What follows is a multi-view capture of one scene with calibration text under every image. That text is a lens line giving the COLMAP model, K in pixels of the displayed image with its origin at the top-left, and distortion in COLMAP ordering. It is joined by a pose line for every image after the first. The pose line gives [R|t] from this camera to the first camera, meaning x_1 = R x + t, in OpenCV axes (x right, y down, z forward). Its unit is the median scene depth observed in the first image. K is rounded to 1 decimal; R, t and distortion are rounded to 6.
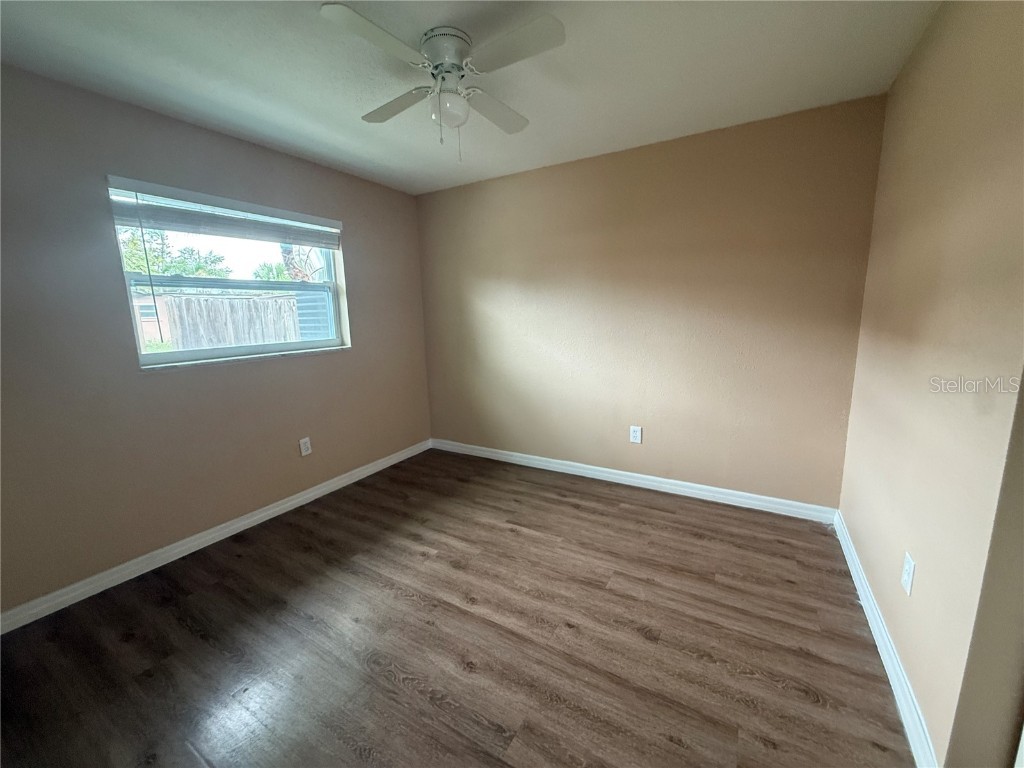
lens RADIAL K [[411.8, 0, 513.1], [0, 411.8, 383.4], [0, 0, 1]] dist [0.000406, 0.000787]
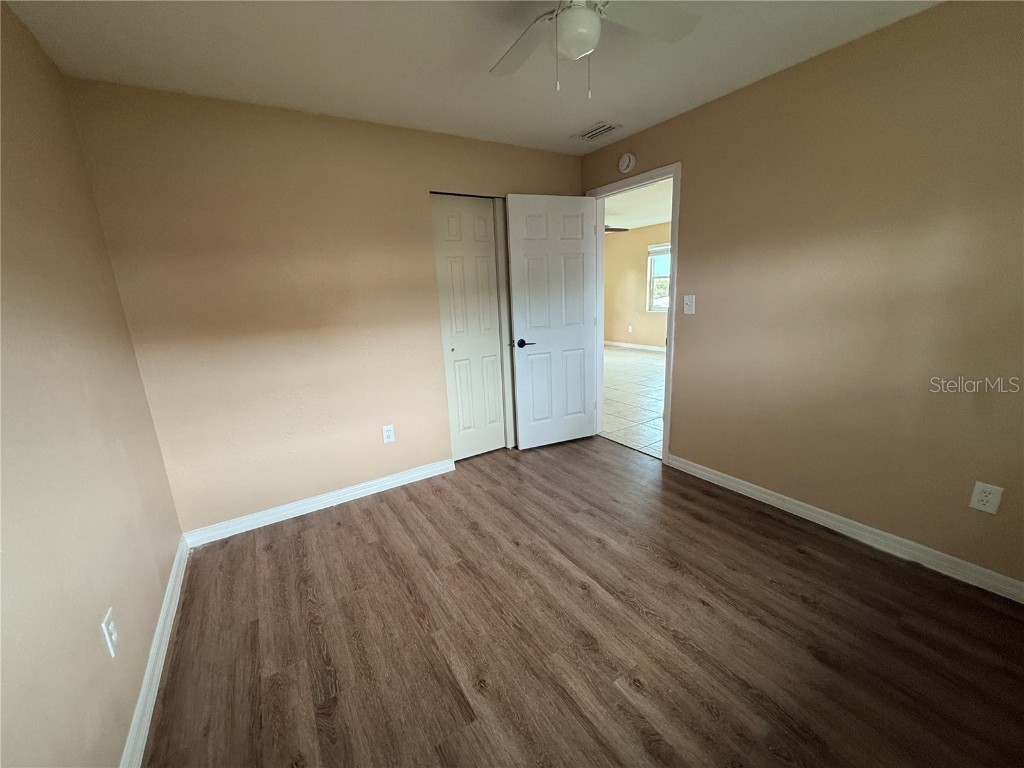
lens RADIAL K [[411.8, 0, 514.1], [0, 411.8, 385.0], [0, 0, 1]] dist [0.000406, 0.000787]
pose [[-0.891613, -0.041410, 0.450901, -0.349243], [0.143465, 0.918668, 0.368058, -0.289350], [-0.429470, 0.392854, -0.813155, 1.570029]]
